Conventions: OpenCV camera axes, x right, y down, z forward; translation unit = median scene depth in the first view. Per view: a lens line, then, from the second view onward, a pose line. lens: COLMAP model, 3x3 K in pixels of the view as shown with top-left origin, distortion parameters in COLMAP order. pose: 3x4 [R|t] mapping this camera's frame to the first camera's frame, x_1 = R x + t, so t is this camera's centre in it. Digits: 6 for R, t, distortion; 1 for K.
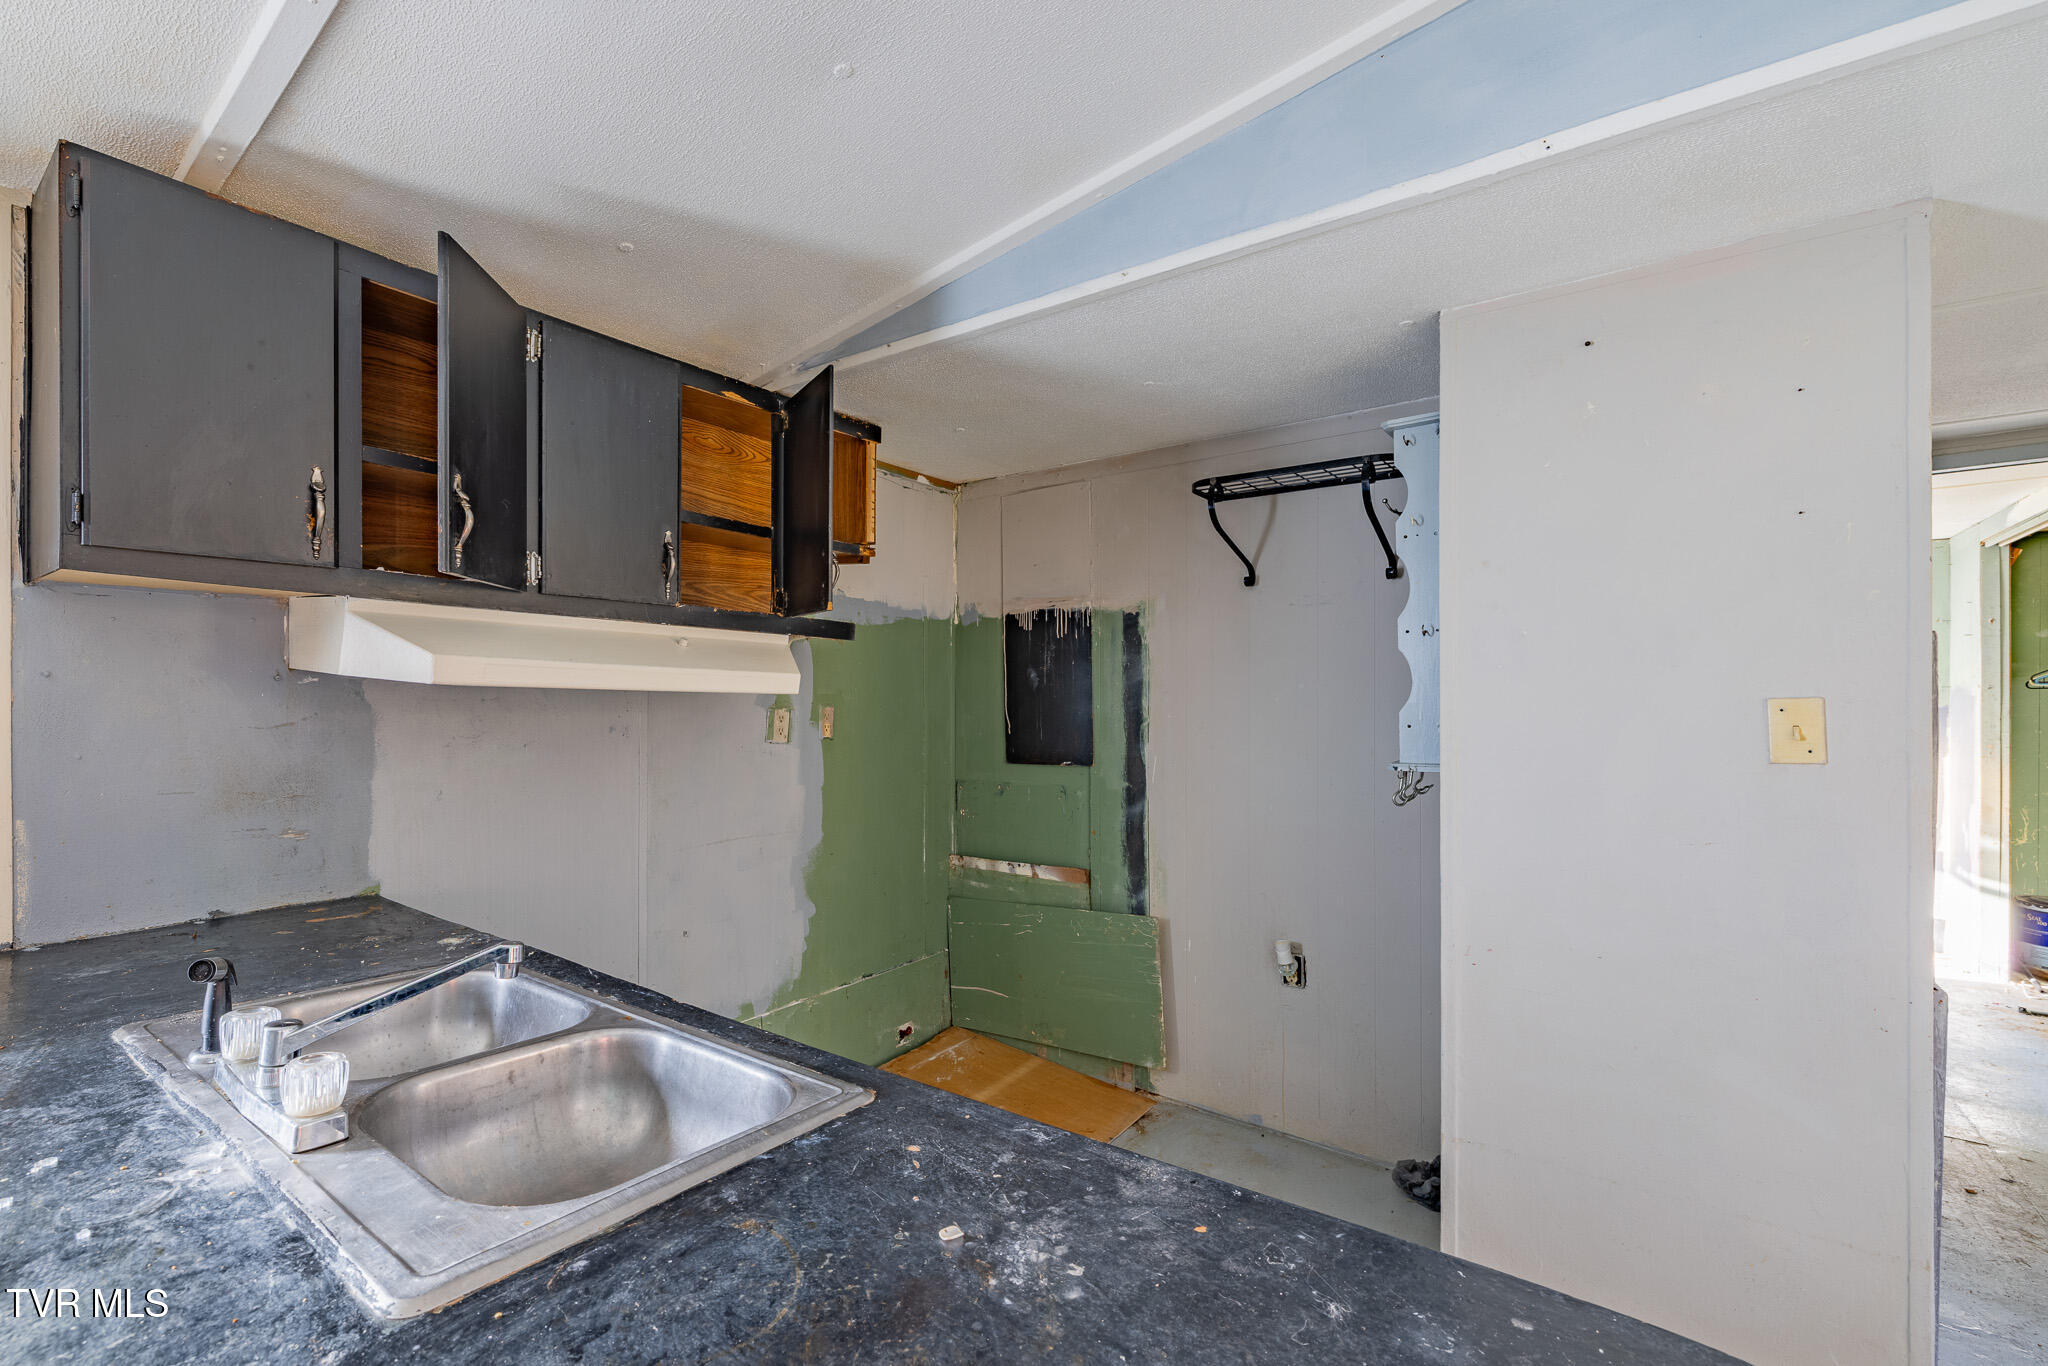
lens RADIAL K [[901.0, 0, 930.6], [0, 901.0, 696.2], [0, 0, 1]] dist [0.000557, 0.000127]
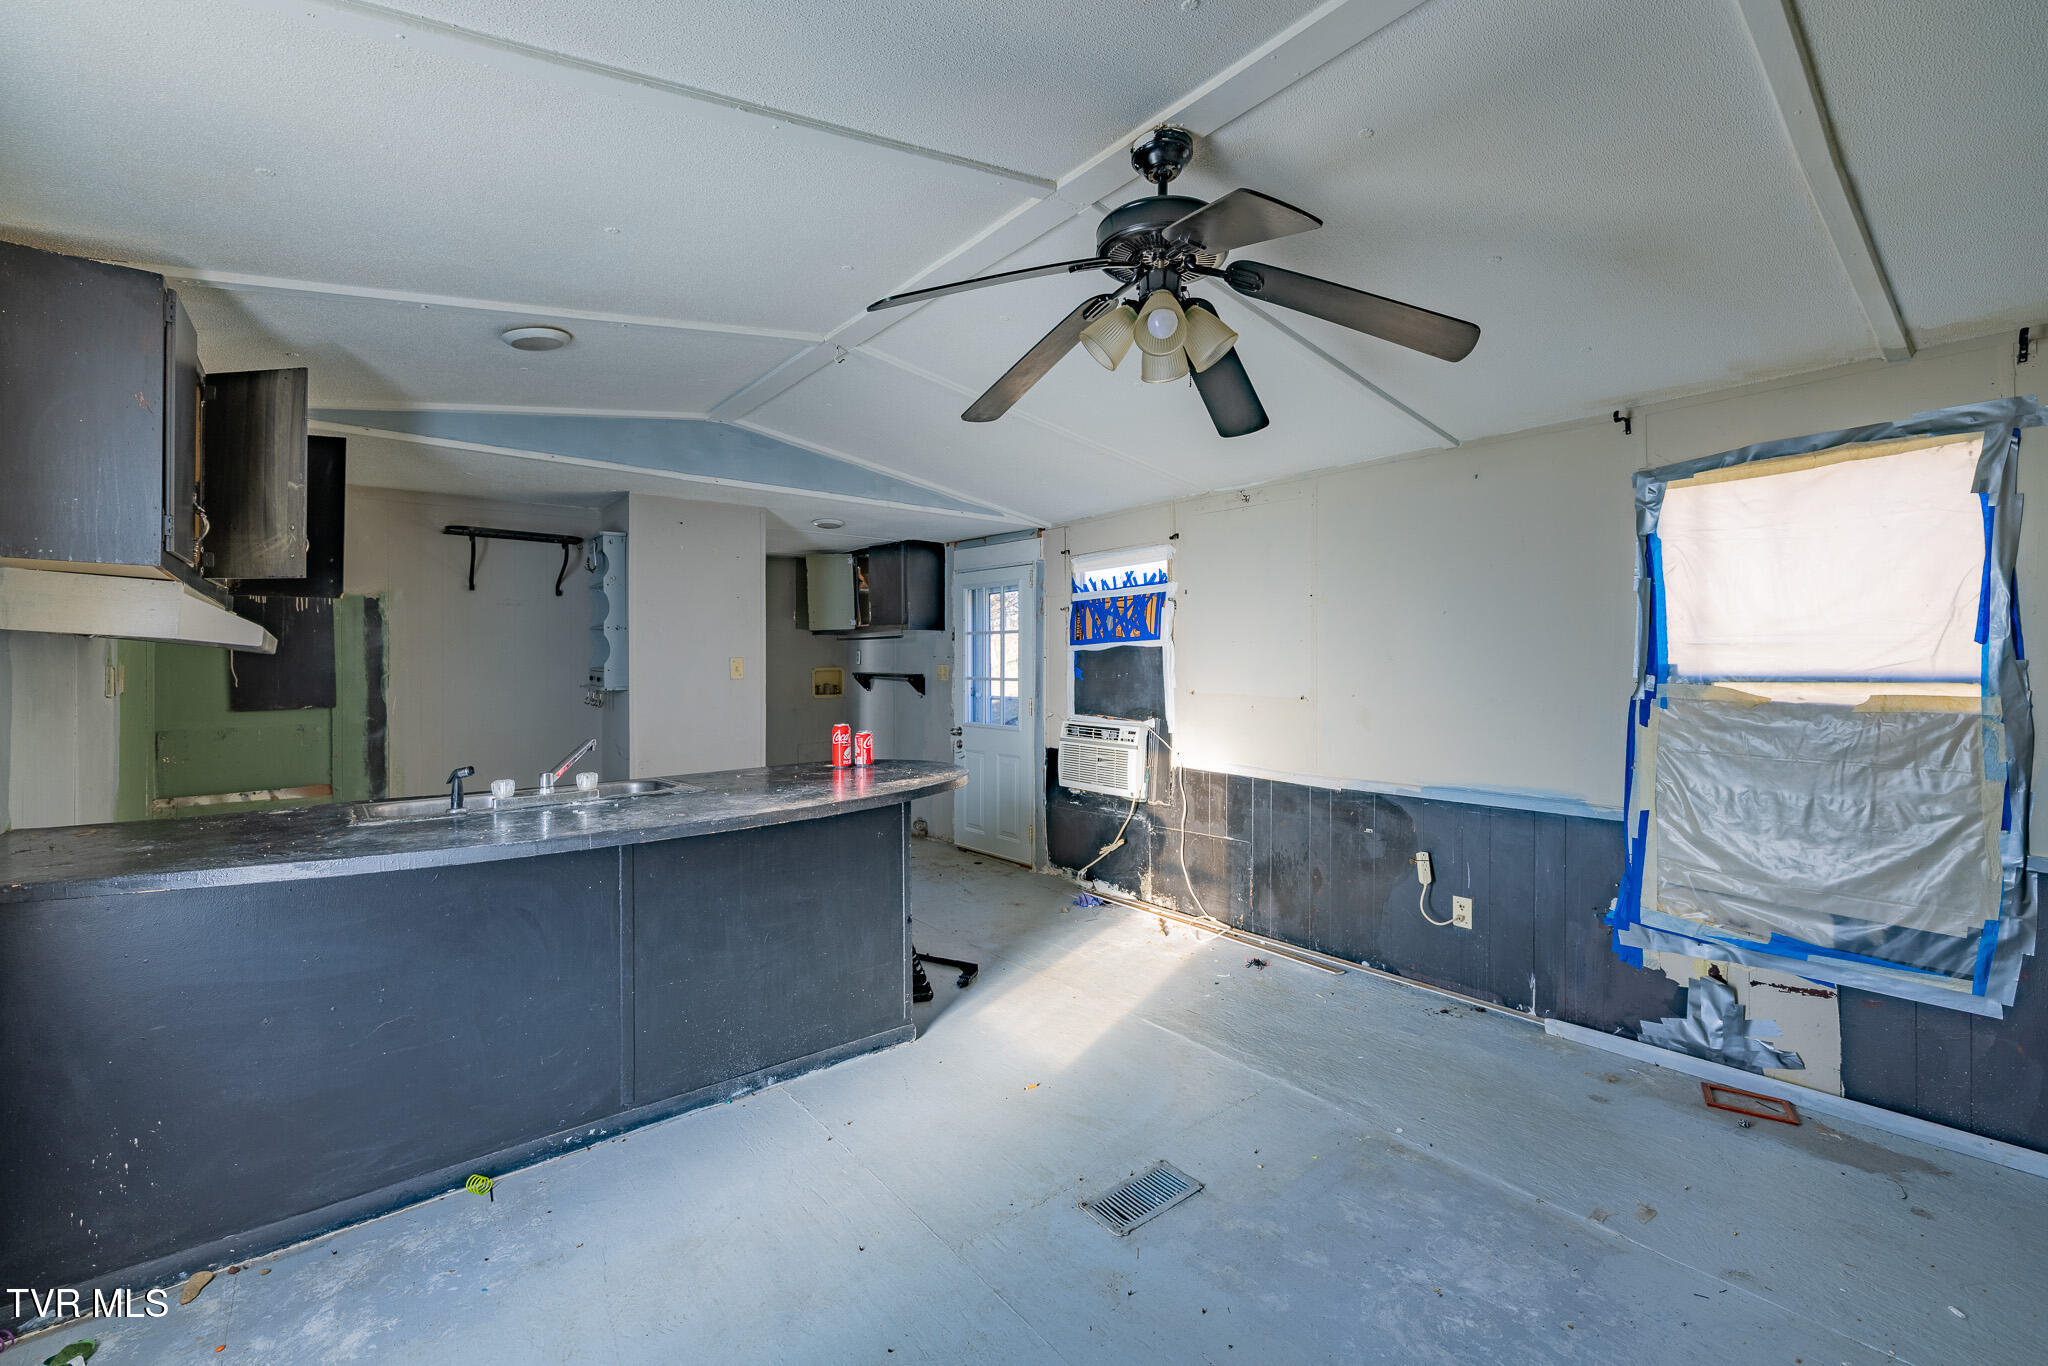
lens RADIAL K [[856.5, 0, 1024.0], [0, 856.5, 683.0], [0, 0, 1]] dist [-0.000399, 0.000012]
pose [[0.200472, -0.026022, 0.979354, -0.907419], [-0.001268, 0.999639, 0.026820, 0.004683], [-0.979699, -0.006619, 0.200367, -0.287810]]
